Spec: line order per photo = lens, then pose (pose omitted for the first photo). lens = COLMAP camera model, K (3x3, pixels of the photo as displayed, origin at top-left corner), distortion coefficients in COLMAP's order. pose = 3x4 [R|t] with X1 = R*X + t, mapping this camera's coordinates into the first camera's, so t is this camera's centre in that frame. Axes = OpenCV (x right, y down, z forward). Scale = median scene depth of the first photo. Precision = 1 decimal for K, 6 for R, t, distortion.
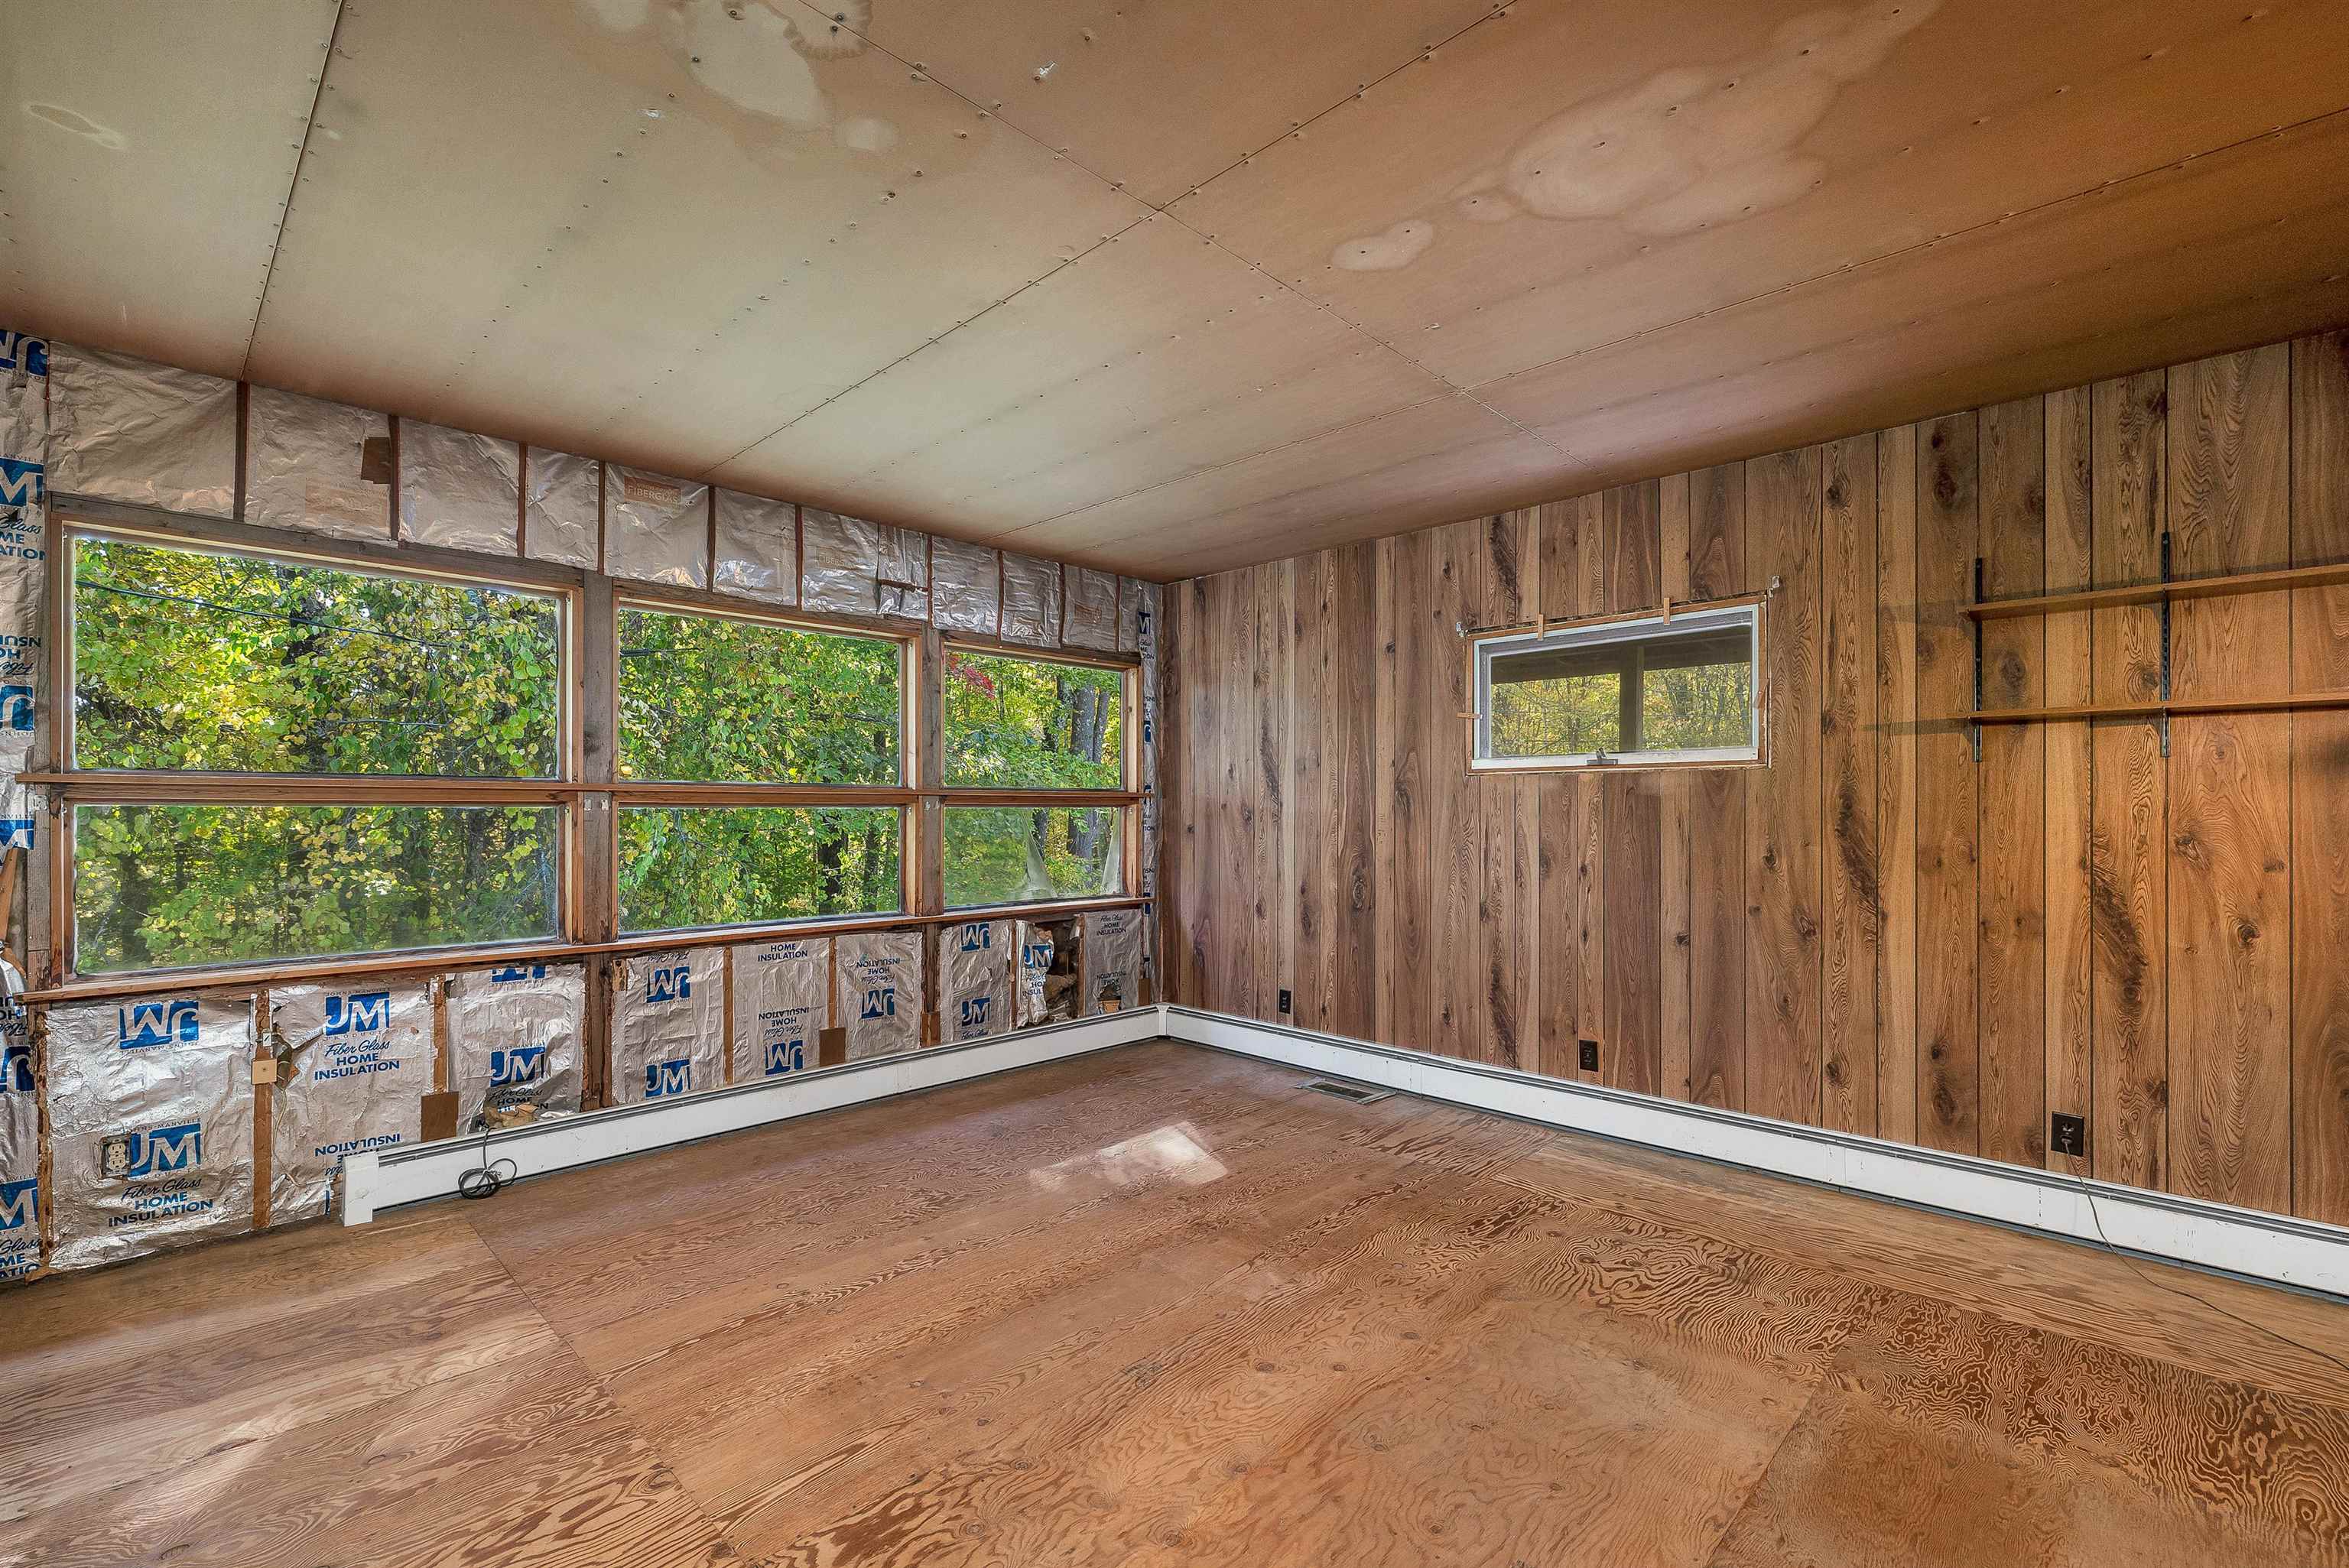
lens RADIAL K [[1015.4, 0, 1175.2], [0, 1015.4, 804.7], [0, 0, 1]] dist [0.004398, -0.000224]
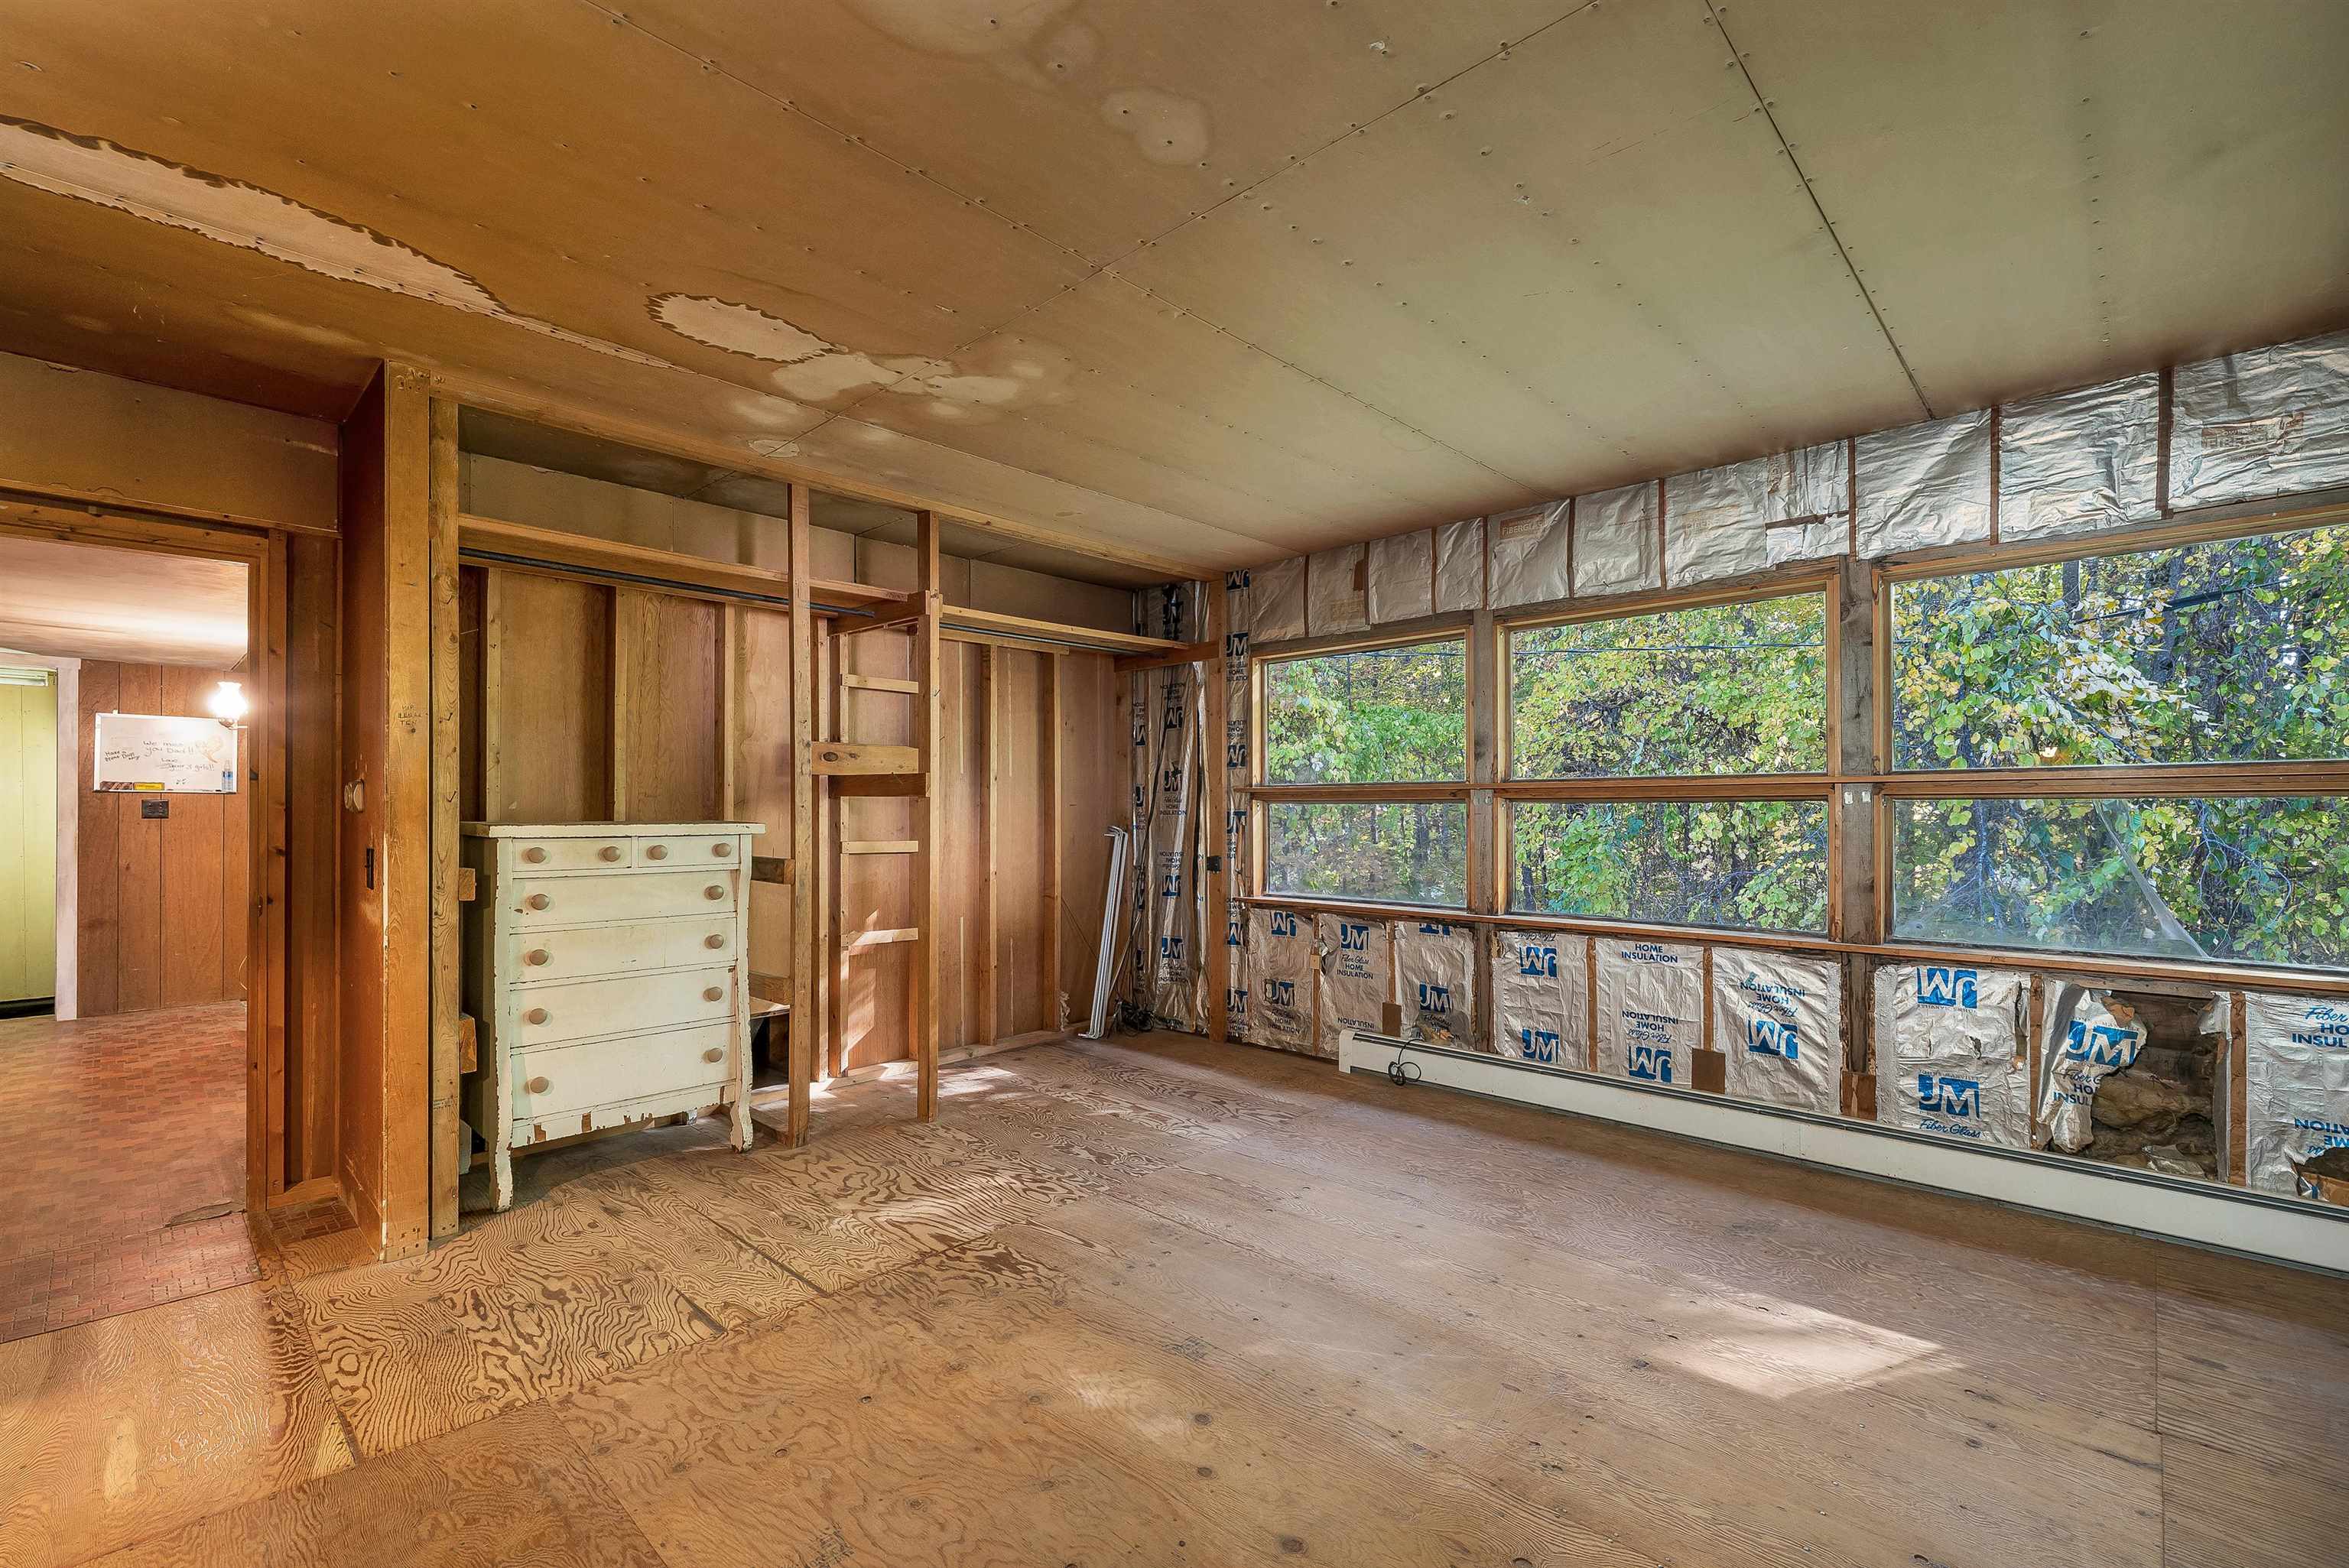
lens RADIAL K [[1015.4, 0, 1177.4], [0, 1015.4, 796.6], [0, 0, 1]] dist [0.004398, -0.000224]
pose [[0.015582, -0.011907, -0.999808, 0.670468], [0.009954, 0.999881, -0.011753, 0.006214], [0.999829, -0.009769, 0.015699, 0.648417]]
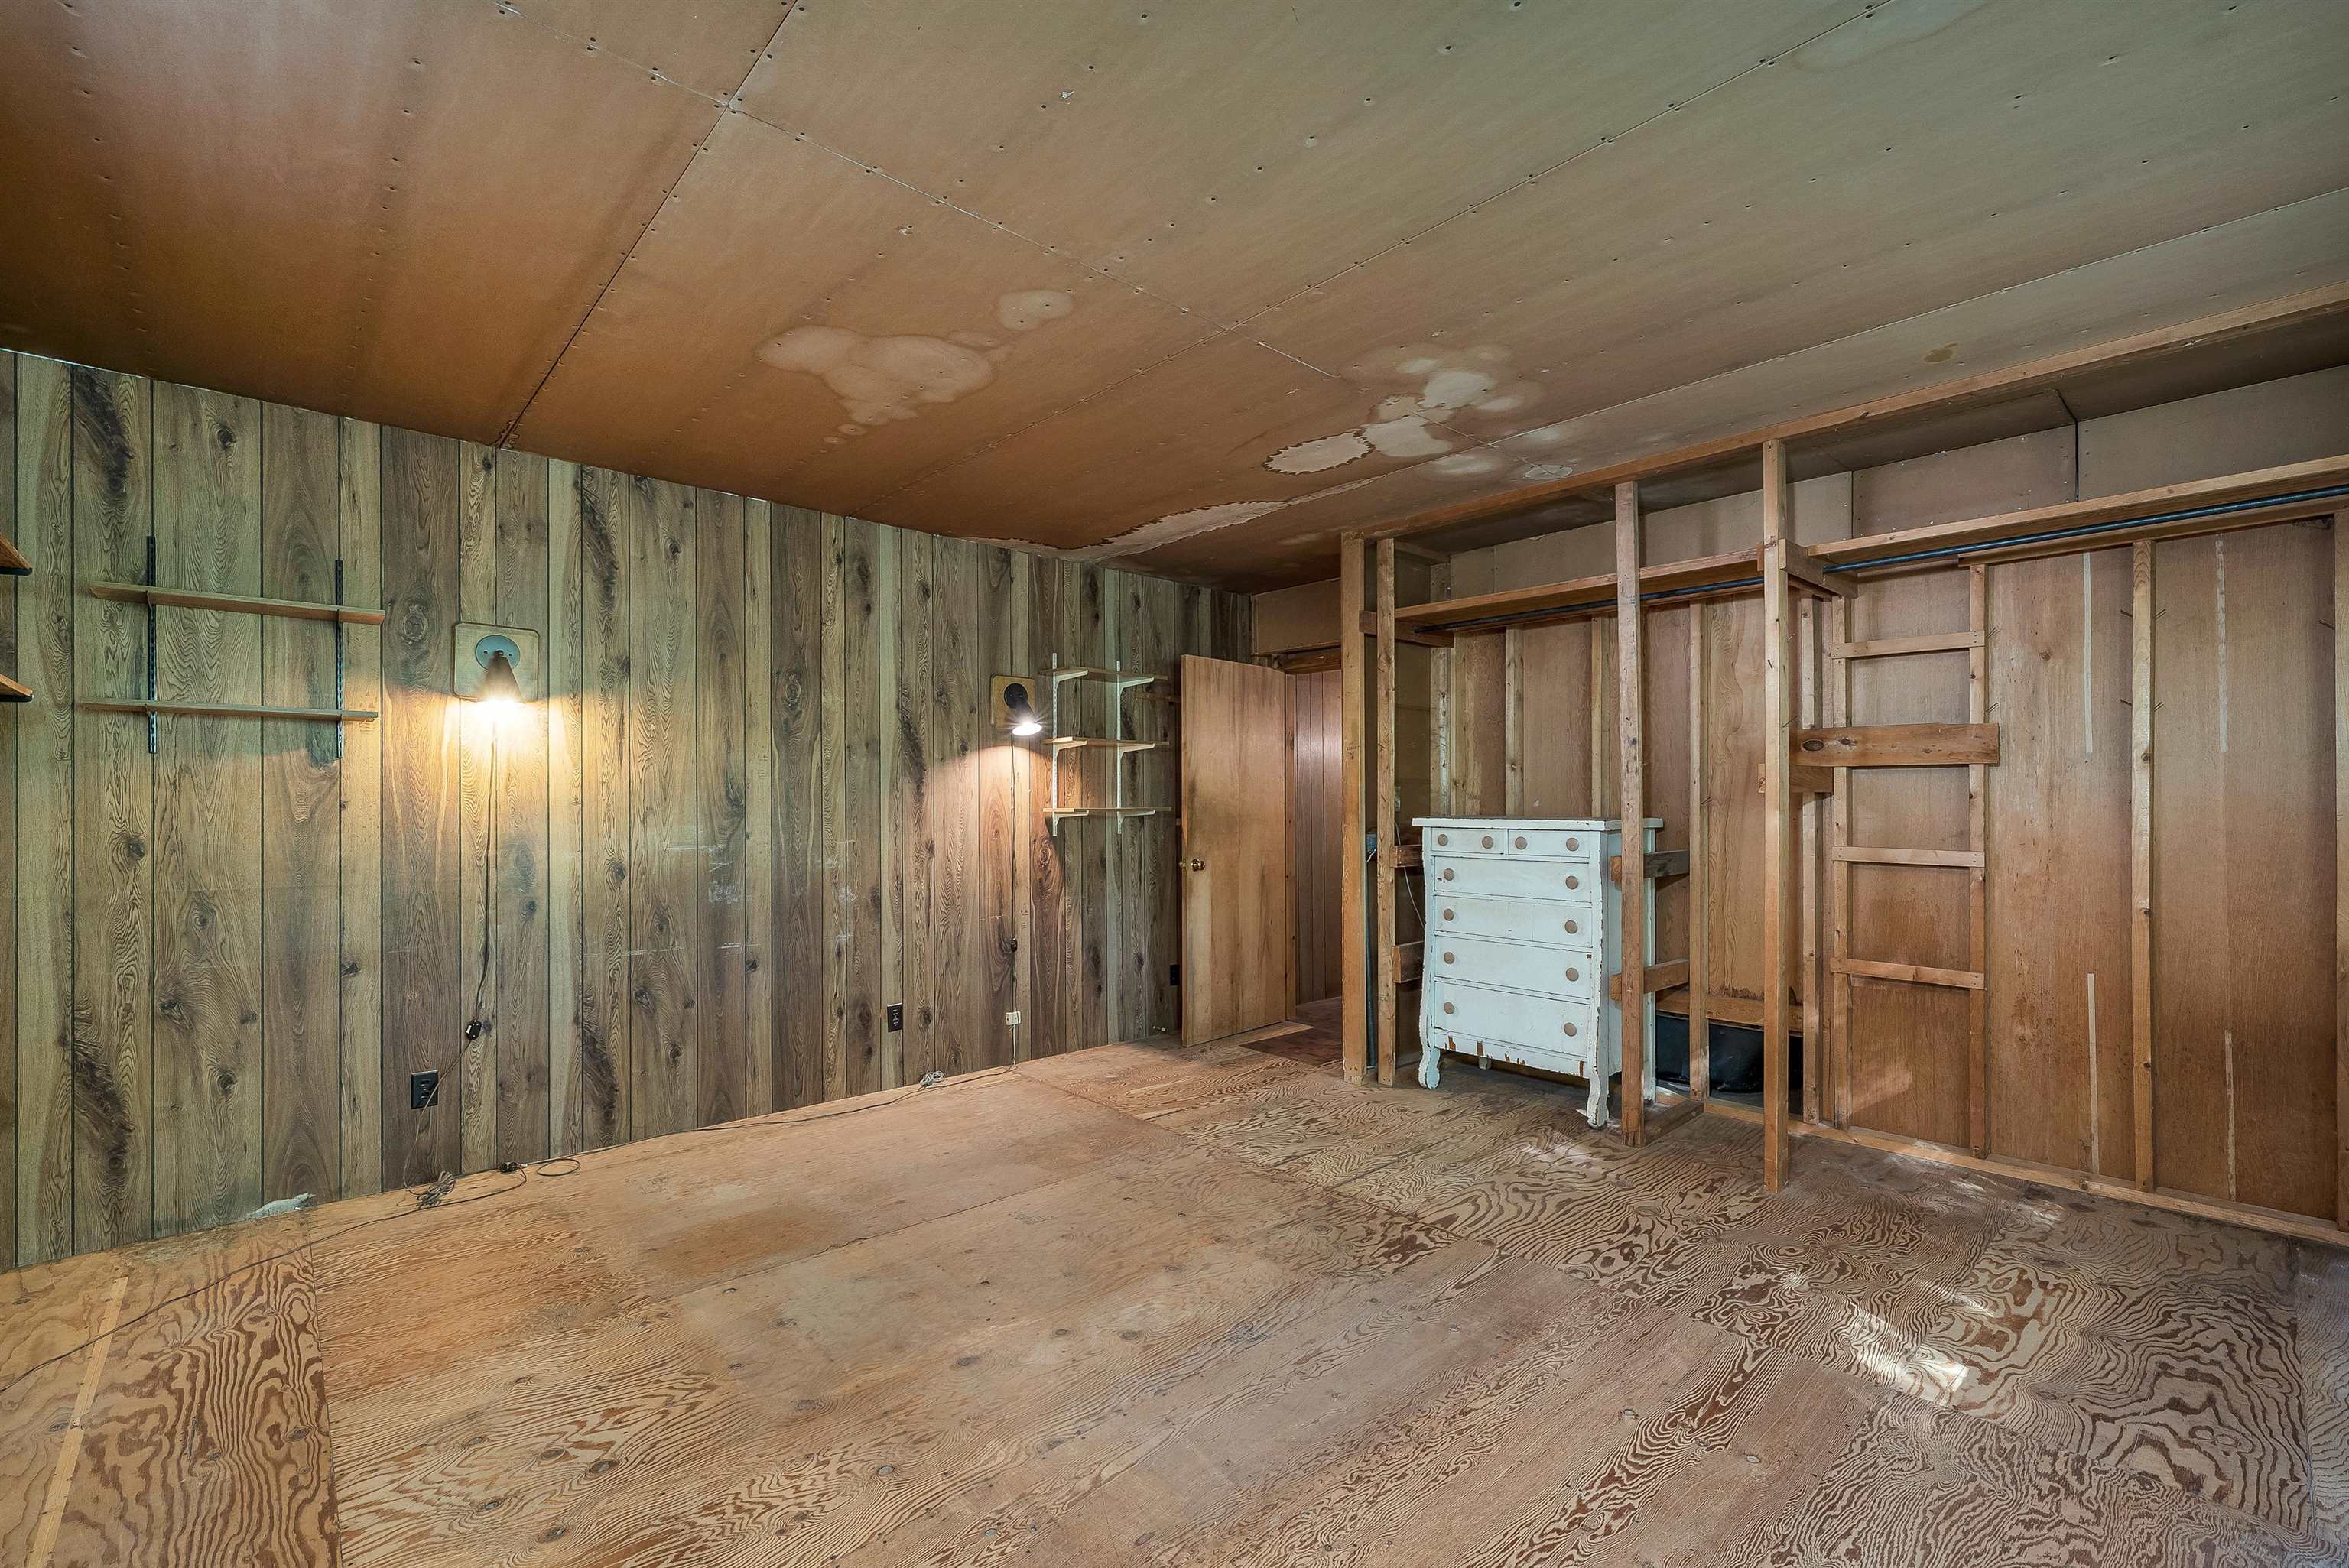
lens RADIAL K [[1015.4, 0, 1180.5], [0, 1015.4, 798.6], [0, 0, 1]] dist [0.004398, -0.000224]
pose [[-0.998367, 0.000798, 0.057118, -0.015893], [-0.000014, 0.999899, -0.014211, 0.009121], [-0.057123, -0.014189, -0.998266, 1.375690]]
